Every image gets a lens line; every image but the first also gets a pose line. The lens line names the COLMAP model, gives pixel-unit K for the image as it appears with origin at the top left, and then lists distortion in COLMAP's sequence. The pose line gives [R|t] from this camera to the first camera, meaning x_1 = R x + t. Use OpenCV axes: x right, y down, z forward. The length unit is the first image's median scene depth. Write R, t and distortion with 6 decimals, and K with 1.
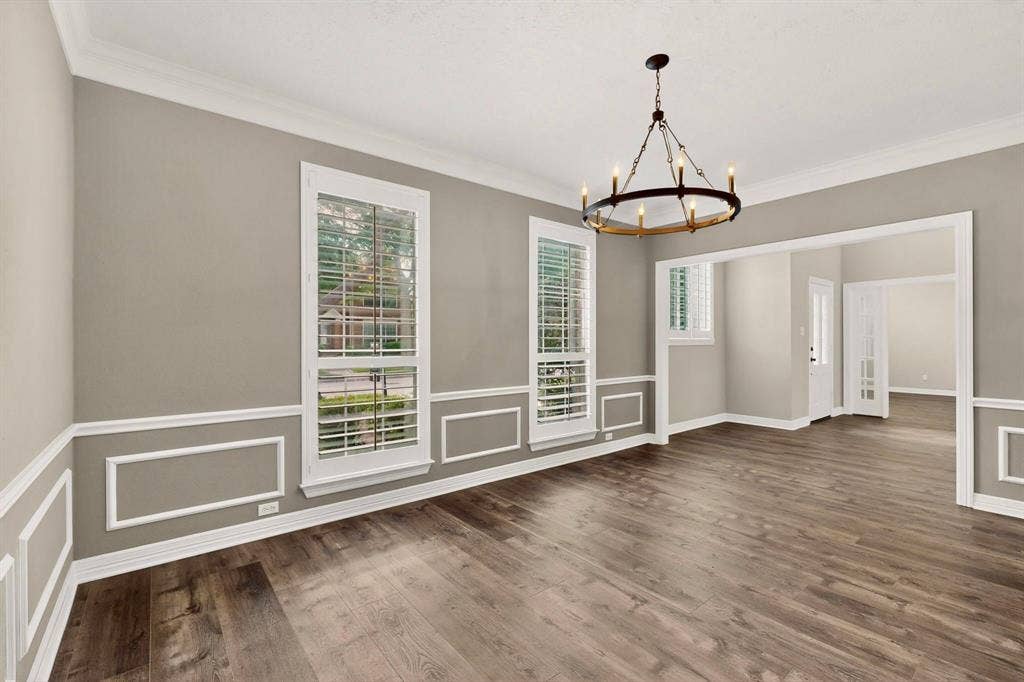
lens RADIAL K [[445.5, 0, 513.7], [0, 445.5, 344.0], [0, 0, 1]] dist [-0.000111, -0.000425]
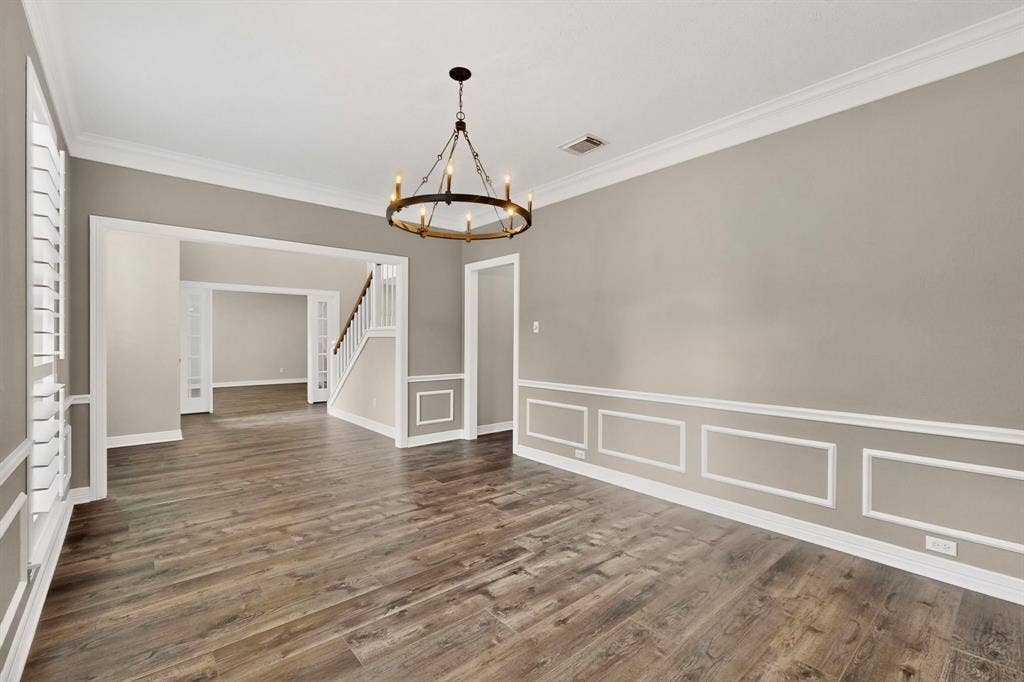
lens RADIAL K [[445.5, 0, 511.2], [0, 445.5, 339.6], [0, 0, 1]] dist [-0.000111, -0.000425]
pose [[-0.023116, 0.003291, 0.999727, -0.678286], [0.004581, 0.999984, -0.003186, -0.004593], [-0.999722, 0.004506, -0.023130, 0.838095]]
